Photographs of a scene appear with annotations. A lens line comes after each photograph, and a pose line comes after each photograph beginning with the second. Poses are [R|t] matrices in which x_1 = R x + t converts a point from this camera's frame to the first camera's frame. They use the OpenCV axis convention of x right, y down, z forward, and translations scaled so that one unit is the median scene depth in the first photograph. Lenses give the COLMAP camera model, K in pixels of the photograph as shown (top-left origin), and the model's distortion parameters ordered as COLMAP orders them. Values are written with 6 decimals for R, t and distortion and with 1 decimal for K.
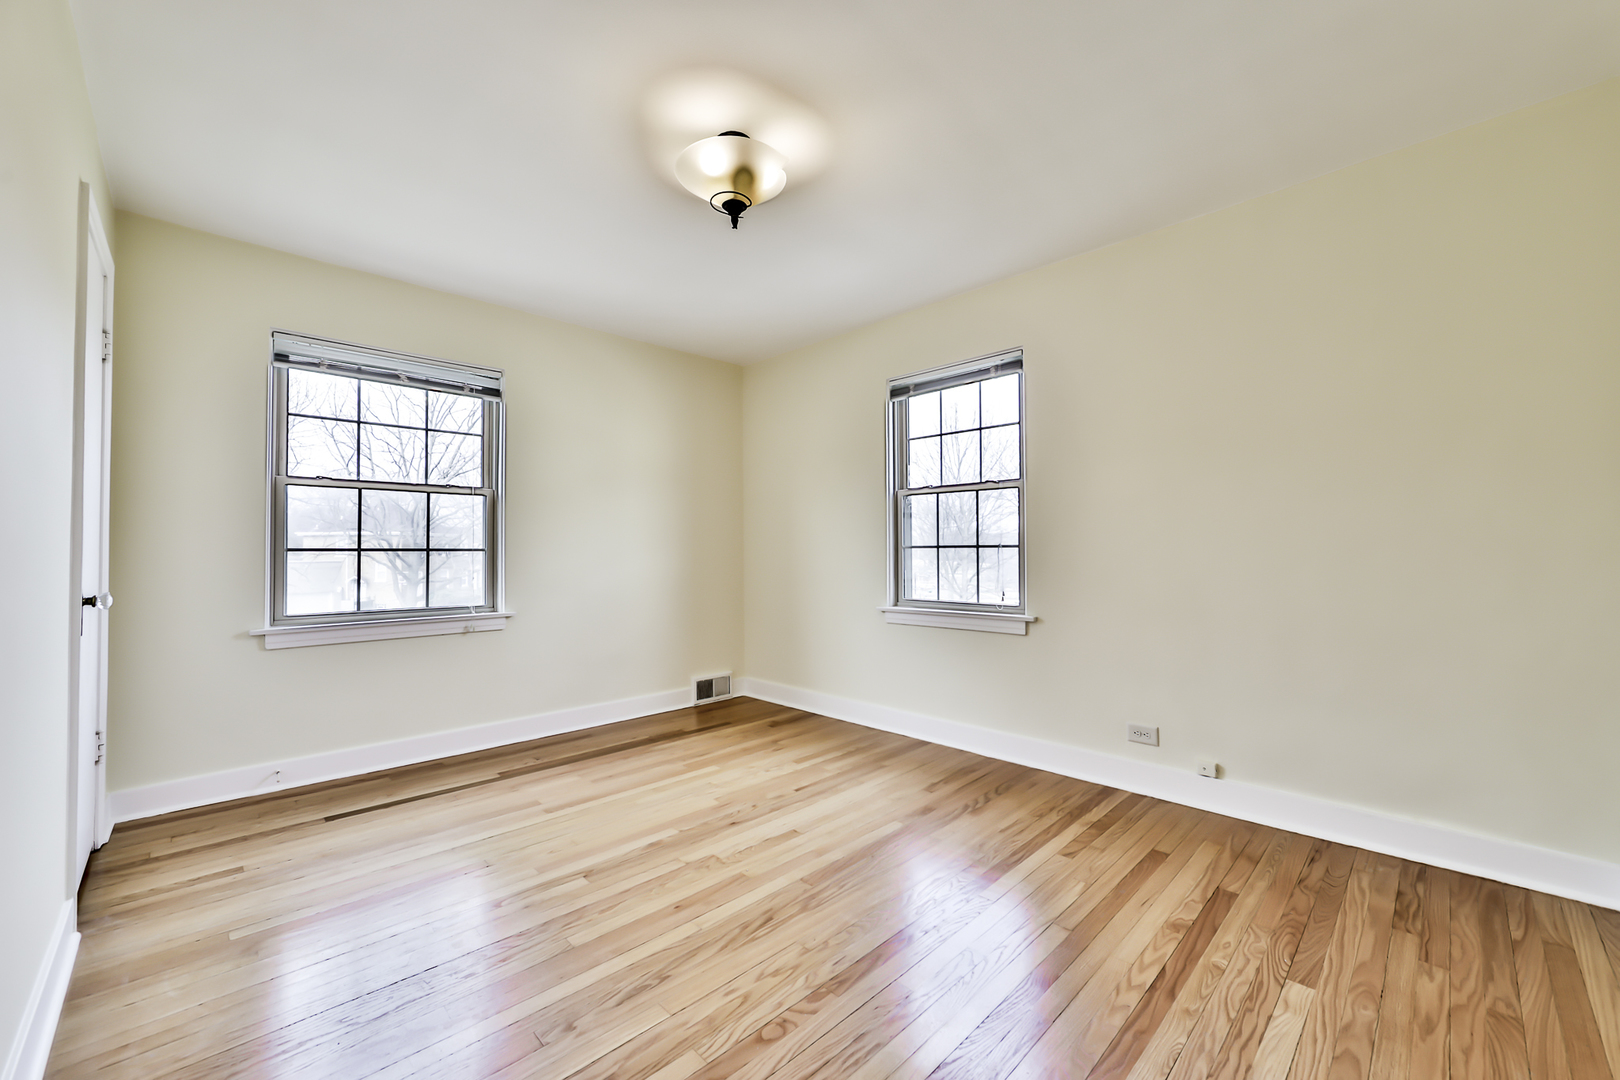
lens RADIAL K [[639.4, 0, 808.5], [0, 639.4, 541.6], [0, 0, 1]] dist [-0.014454, 0.003861]
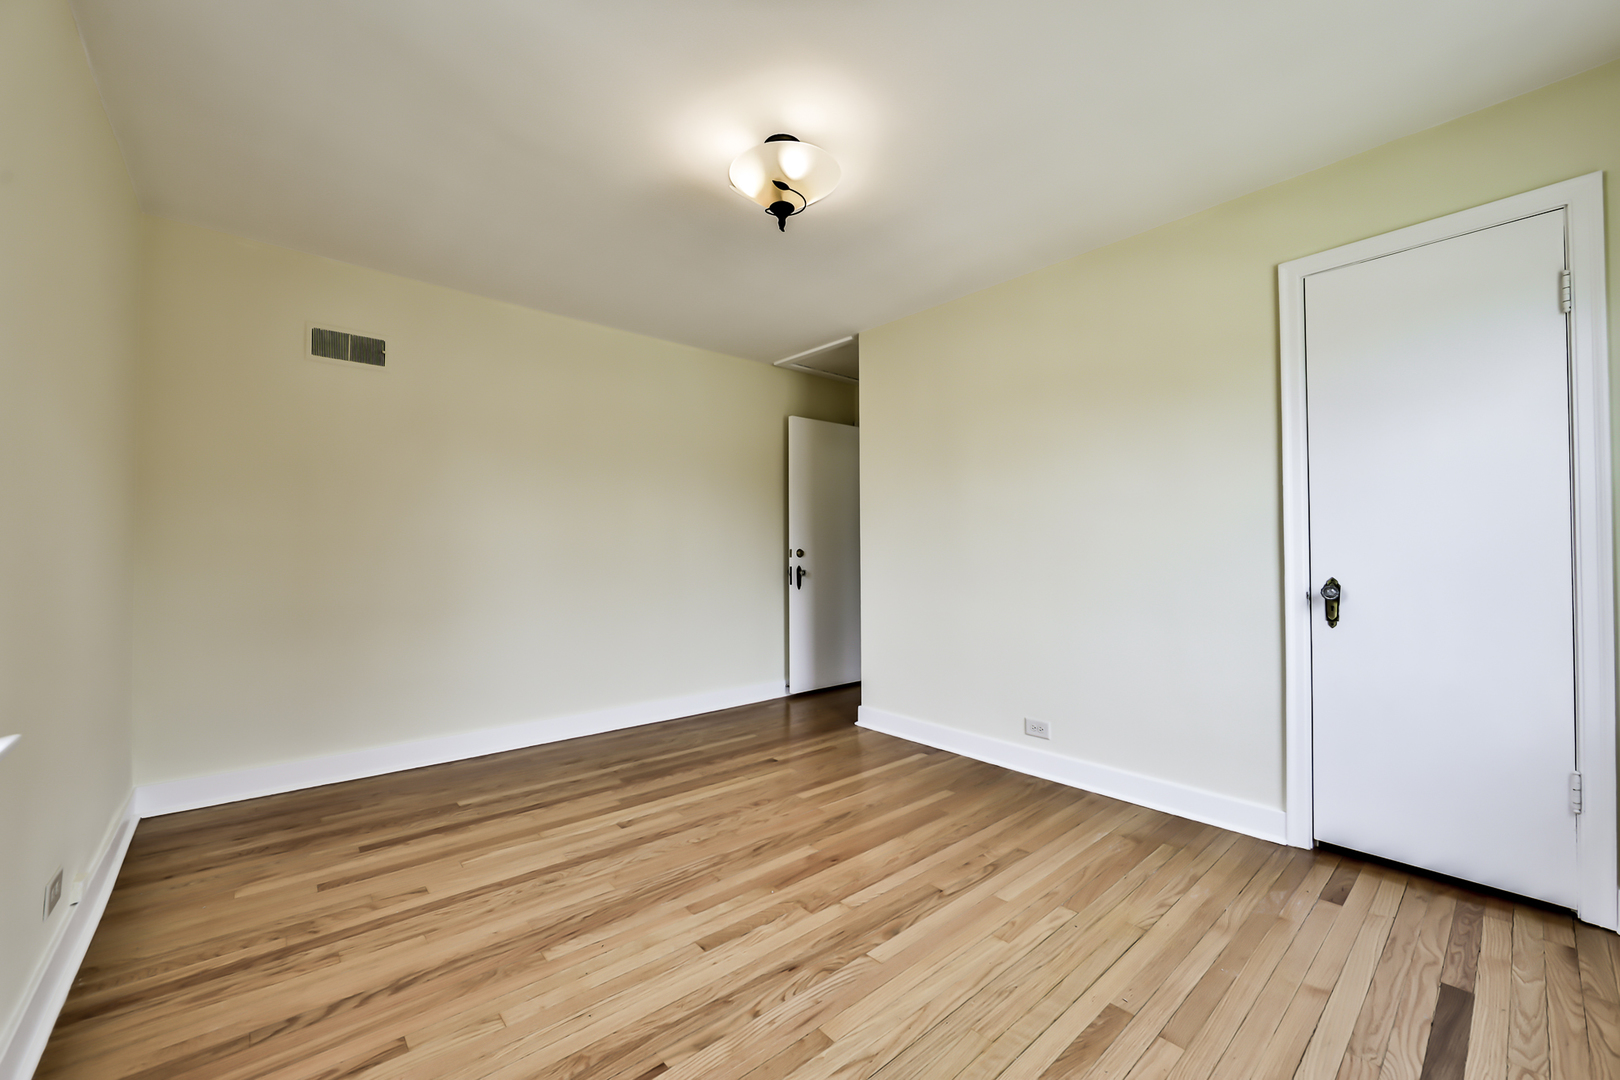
lens RADIAL K [[639.4, 0, 808.5], [0, 639.4, 541.6], [0, 0, 1]] dist [-0.014454, 0.003861]
pose [[-0.998289, 0.007292, 0.058019, -0.210468], [0.005875, 0.999681, -0.024555, 0.022680], [-0.058179, -0.024172, -0.998013, 1.975370]]
